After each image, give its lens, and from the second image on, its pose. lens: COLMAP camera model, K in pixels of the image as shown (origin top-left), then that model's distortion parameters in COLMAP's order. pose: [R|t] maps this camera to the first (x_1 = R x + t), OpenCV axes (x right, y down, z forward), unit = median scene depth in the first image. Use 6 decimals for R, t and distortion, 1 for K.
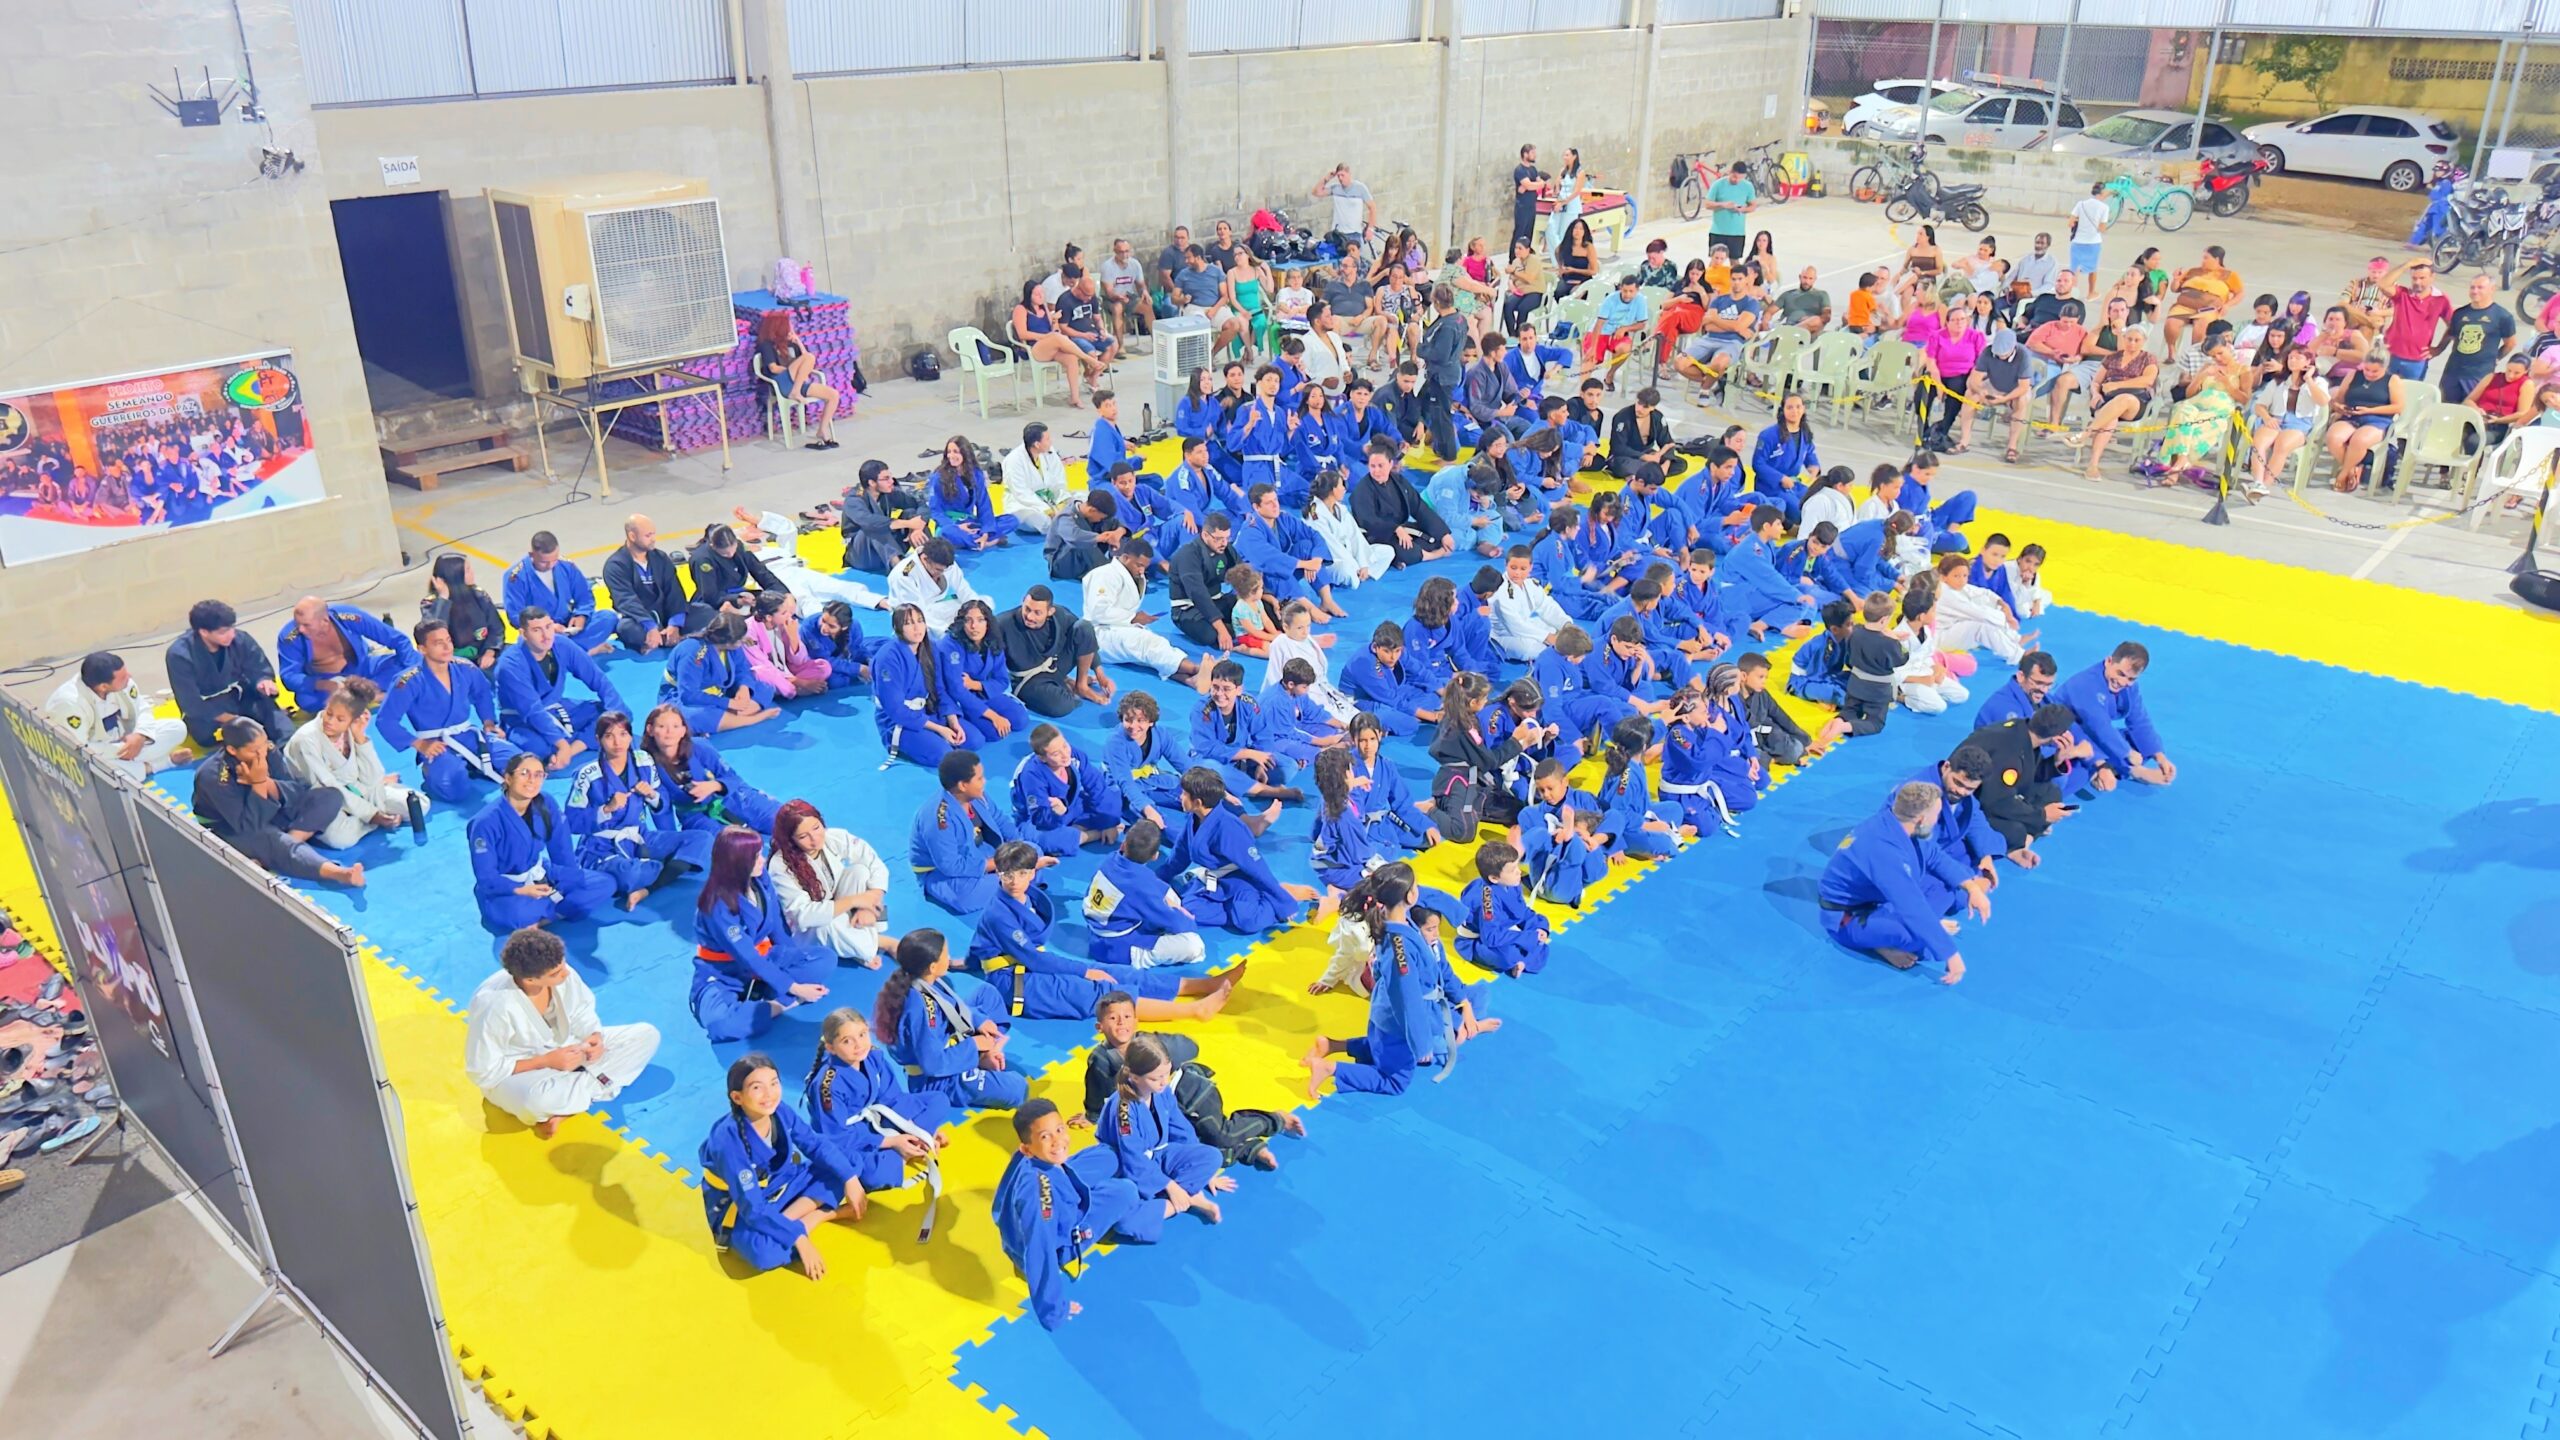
lens RADIAL K [[1727.2, 0, 1279.0], [0, 1727.2, 726.2], [0, 0, 1]] dist [0.002528, -0.015202]
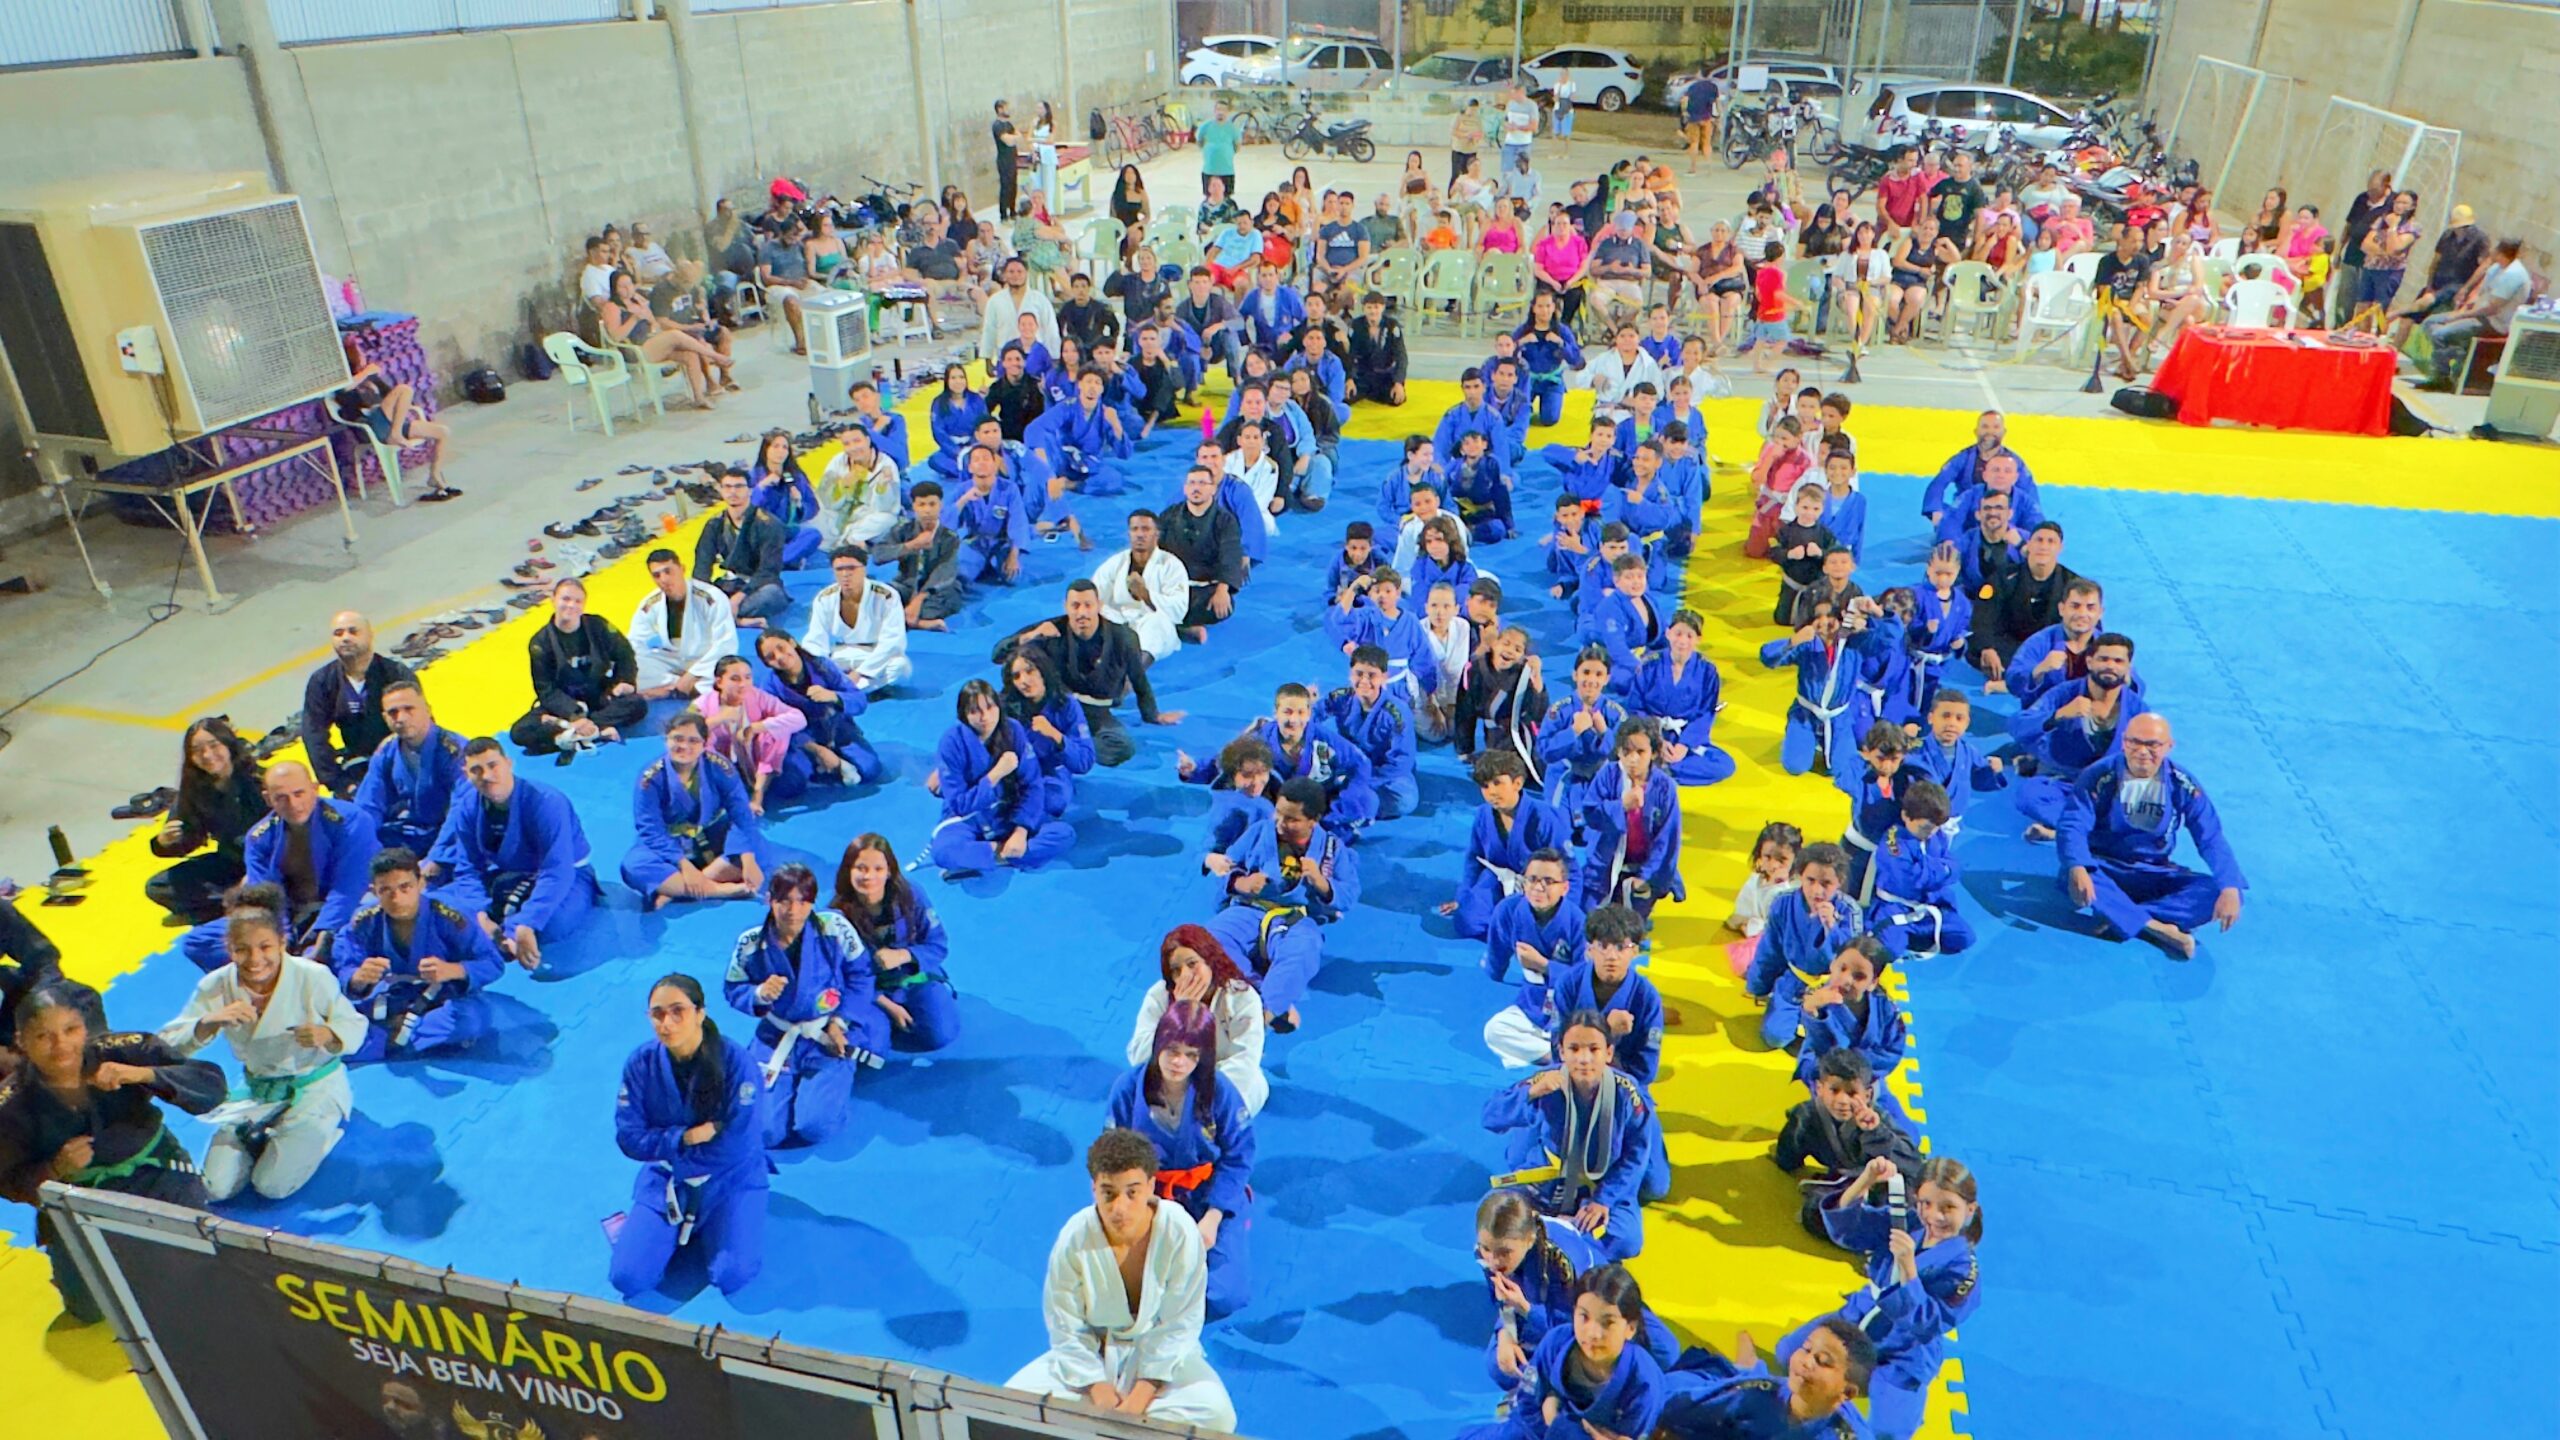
lens RADIAL K [[1525.0, 0, 1276.9], [0, 1525.0, 715.5], [0, 0, 1]] dist [-0.024426, -0.001783]
pose [[0.899758, -0.203593, 0.385985, -0.222724], [0.184150, 0.979028, 0.087136, -0.054229], [-0.395631, -0.007323, 0.918380, 0.201877]]
